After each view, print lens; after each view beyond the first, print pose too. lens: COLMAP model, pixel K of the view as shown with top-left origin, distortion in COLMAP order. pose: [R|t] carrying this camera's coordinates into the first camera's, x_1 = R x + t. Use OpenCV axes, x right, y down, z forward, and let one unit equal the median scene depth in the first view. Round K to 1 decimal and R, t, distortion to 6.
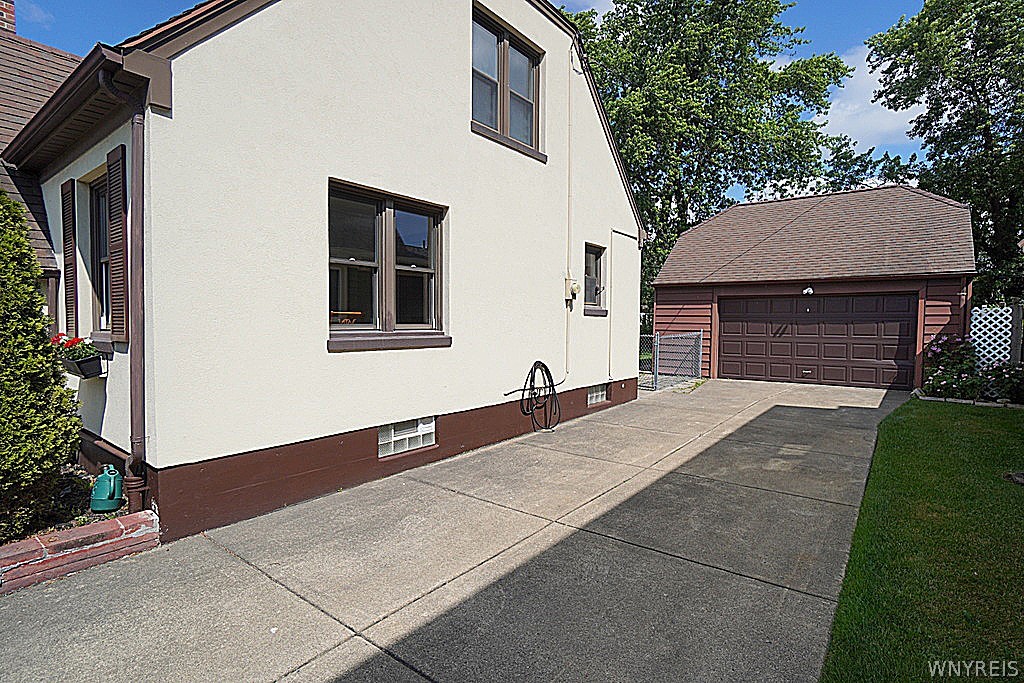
lens RADIAL K [[513.4, 0, 512.0], [0, 513.4, 341.5], [0, 0, 1]] dist [-0.026330, -0.000576]
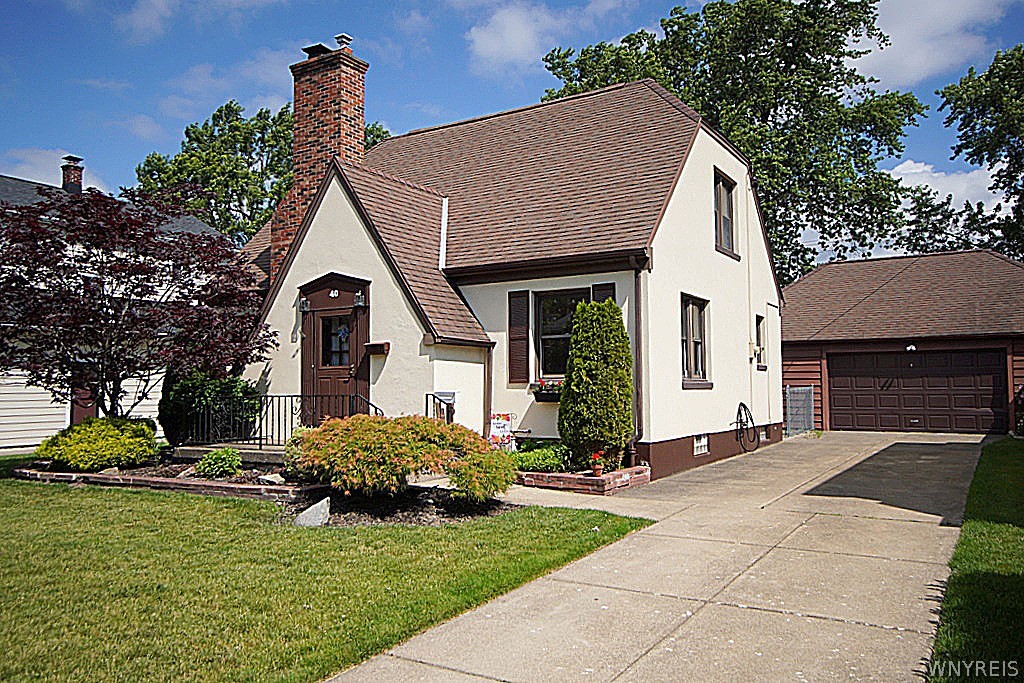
lens RADIAL K [[755.3, 0, 512.0], [0, 755.3, 341.5], [0, 0, 1]] dist [0.009899, 0.006447]
pose [[0.996190, -0.005369, 0.087049, -0.539067], [0.014125, 0.994858, -0.100287, 0.051066], [-0.086063, 0.101134, 0.991143, -0.715332]]
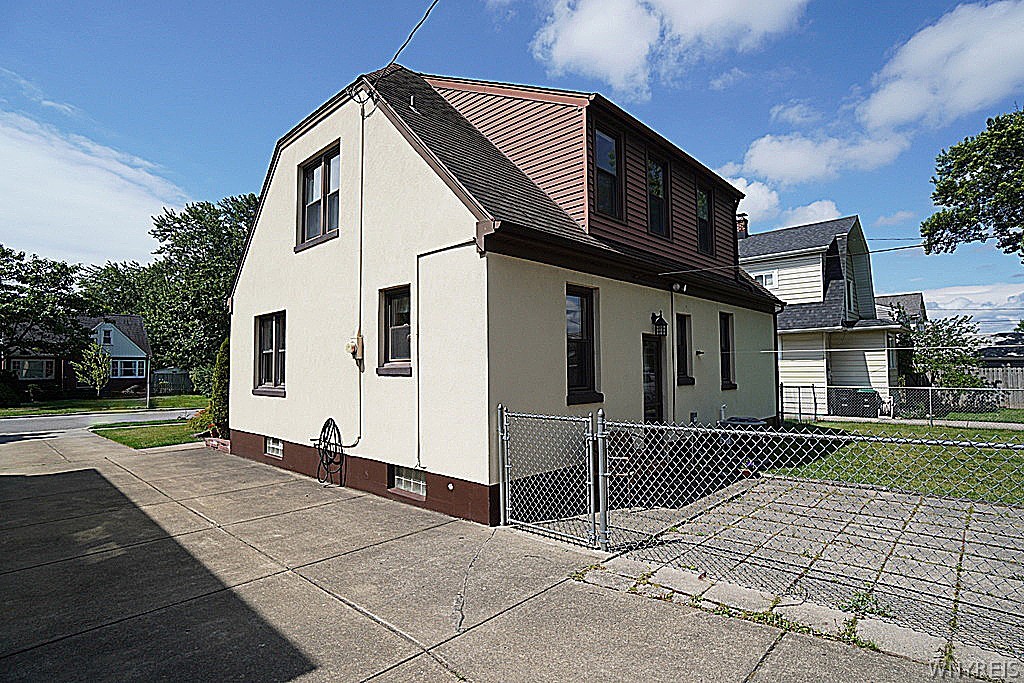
lens RADIAL K [[513.4, 0, 512.0], [0, 513.4, 341.5], [0, 0, 1]] dist [-0.026330, -0.000576]
pose [[-0.106509, -0.057301, -0.992659, 0.795689], [-0.026543, 0.998146, -0.054769, -0.054666], [0.993957, 0.020514, -0.107832, 1.084254]]
